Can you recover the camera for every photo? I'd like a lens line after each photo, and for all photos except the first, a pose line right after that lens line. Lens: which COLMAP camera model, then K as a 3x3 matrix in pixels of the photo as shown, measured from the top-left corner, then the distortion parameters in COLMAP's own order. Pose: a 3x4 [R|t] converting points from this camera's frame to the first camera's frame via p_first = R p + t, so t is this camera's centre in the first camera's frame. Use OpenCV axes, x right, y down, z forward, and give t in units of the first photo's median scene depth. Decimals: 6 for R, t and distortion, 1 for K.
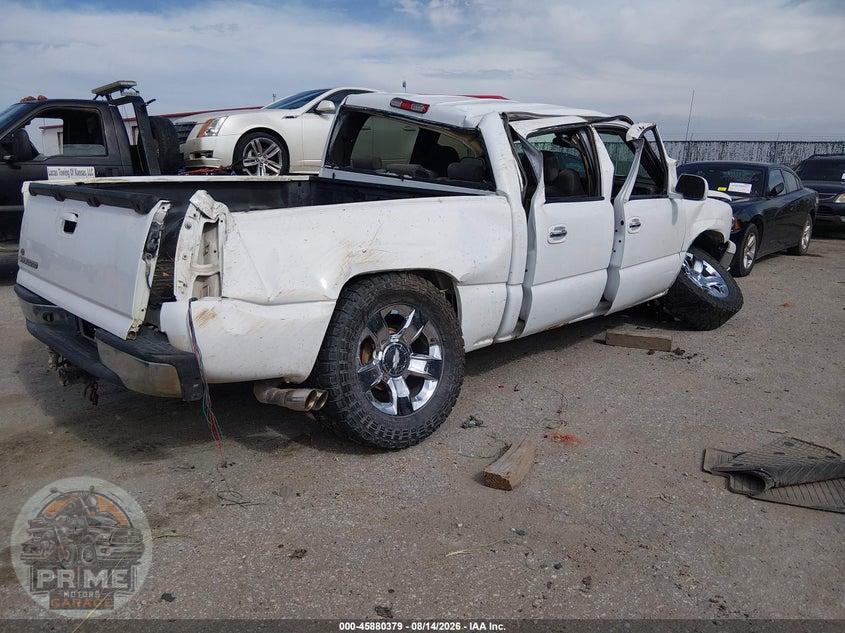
lens RADIAL K [[638.8, 0, 419.0], [0, 638.8, 317.5], [0, 0, 1]] dist [0.116493, -0.194555]
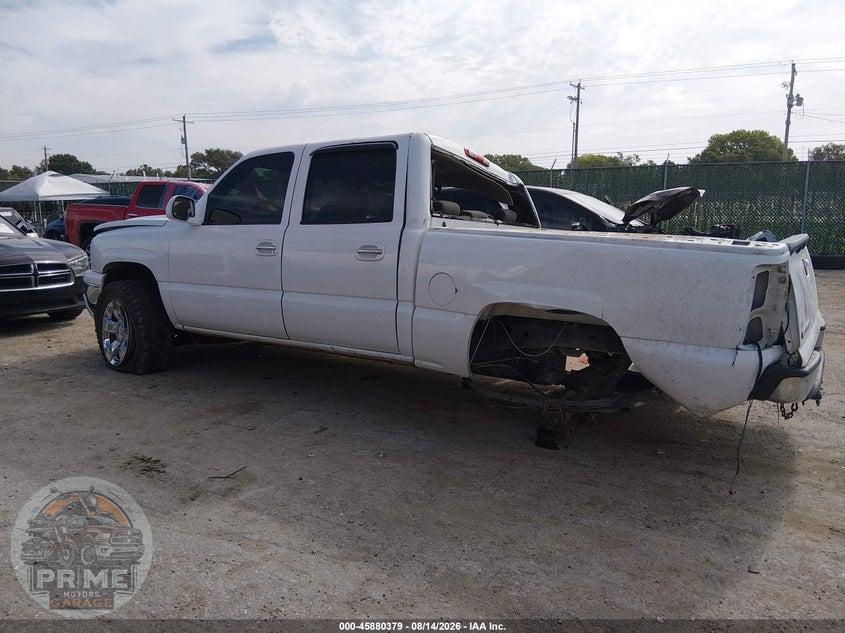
lens RADIAL K [[638.8, 0, 419.0], [0, 638.8, 317.5], [0, 0, 1]] dist [0.116493, -0.194555]
pose [[-0.221788, -0.176240, 0.959036, -0.979283], [0.216759, 0.950011, 0.224709, -0.304863], [-0.950698, 0.257717, -0.172499, 1.217741]]
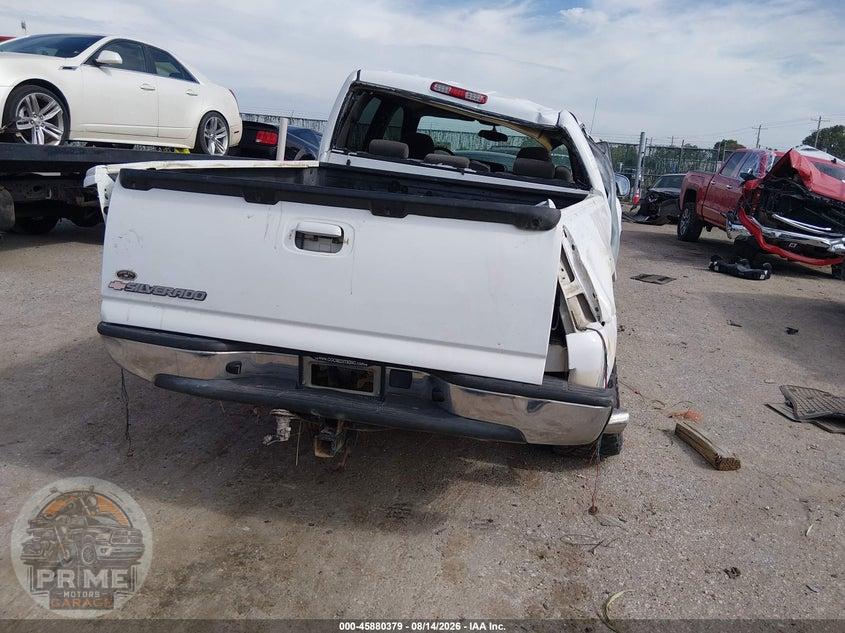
lens RADIAL K [[638.8, 0, 419.0], [0, 638.8, 317.5], [0, 0, 1]] dist [0.116493, -0.194555]
pose [[0.837221, -0.089407, 0.539506, -0.539954], [0.066805, 0.995877, 0.061366, -0.058561], [-0.542768, -0.015335, 0.839743, 0.213552]]
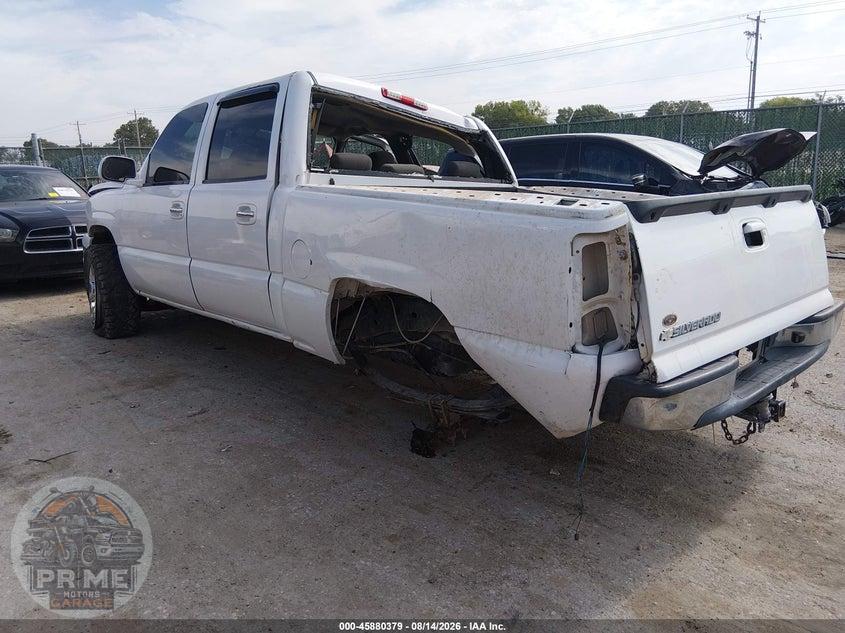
lens RADIAL K [[638.8, 0, 419.0], [0, 638.8, 317.5], [0, 0, 1]] dist [0.116493, -0.194555]
pose [[0.025399, -0.238881, 0.970717, -0.878205], [0.249196, 0.941890, 0.225267, -0.215777], [-0.968120, 0.236177, 0.083451, 0.880947]]
